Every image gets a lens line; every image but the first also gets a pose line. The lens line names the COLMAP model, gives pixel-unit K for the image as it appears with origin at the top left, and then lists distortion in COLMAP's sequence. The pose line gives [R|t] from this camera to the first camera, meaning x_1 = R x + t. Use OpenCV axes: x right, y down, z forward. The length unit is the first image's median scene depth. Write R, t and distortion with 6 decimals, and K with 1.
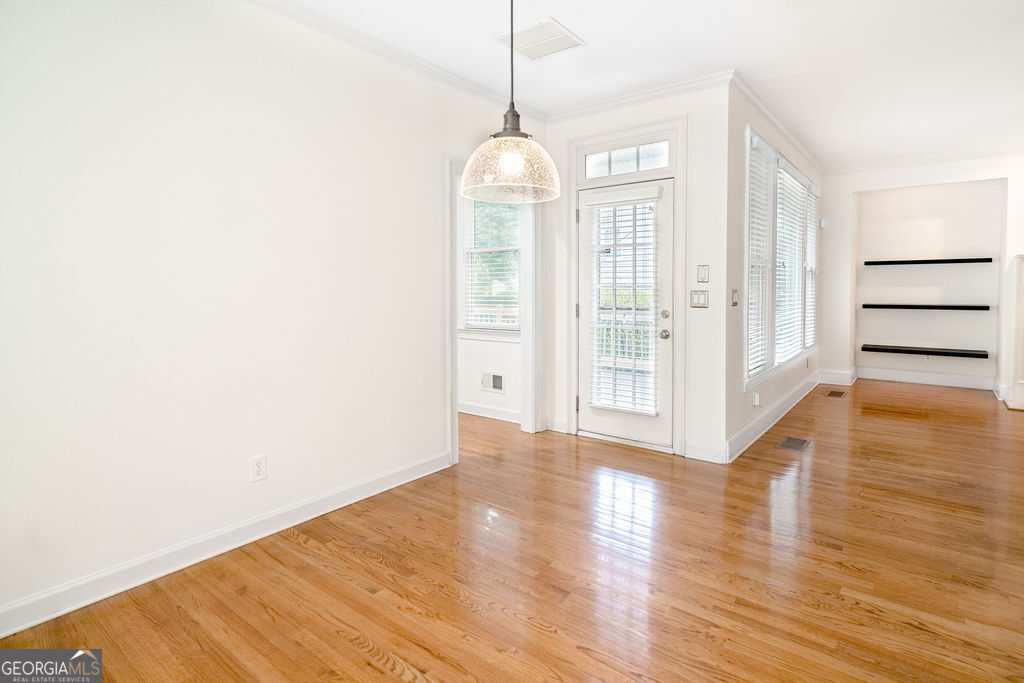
lens RADIAL K [[528.2, 0, 510.9], [0, 528.2, 286.0], [0, 0, 1]] dist [0.001811, 0.000216]
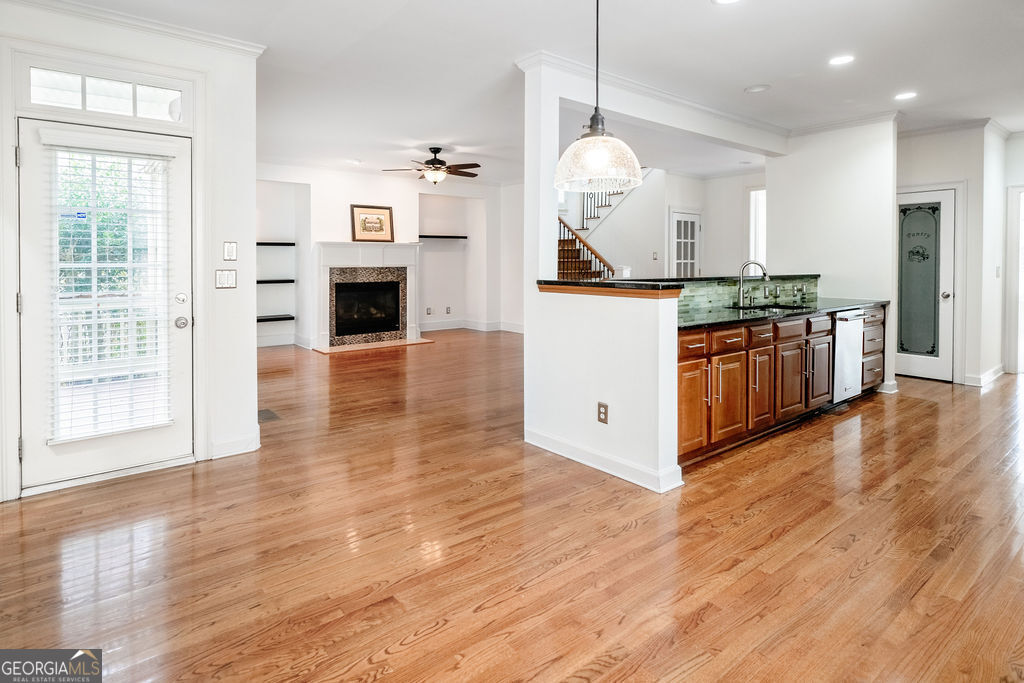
lens RADIAL K [[539.3, 0, 484.2], [0, 539.3, 254.4], [0, 0, 1]] dist [-0.002033, -0.000817]
pose [[0.254132, 0.015761, 0.967041, -0.403304], [0.002378, 0.999854, -0.016921, -0.001072], [-0.967167, 0.006600, 0.254057, 0.314953]]
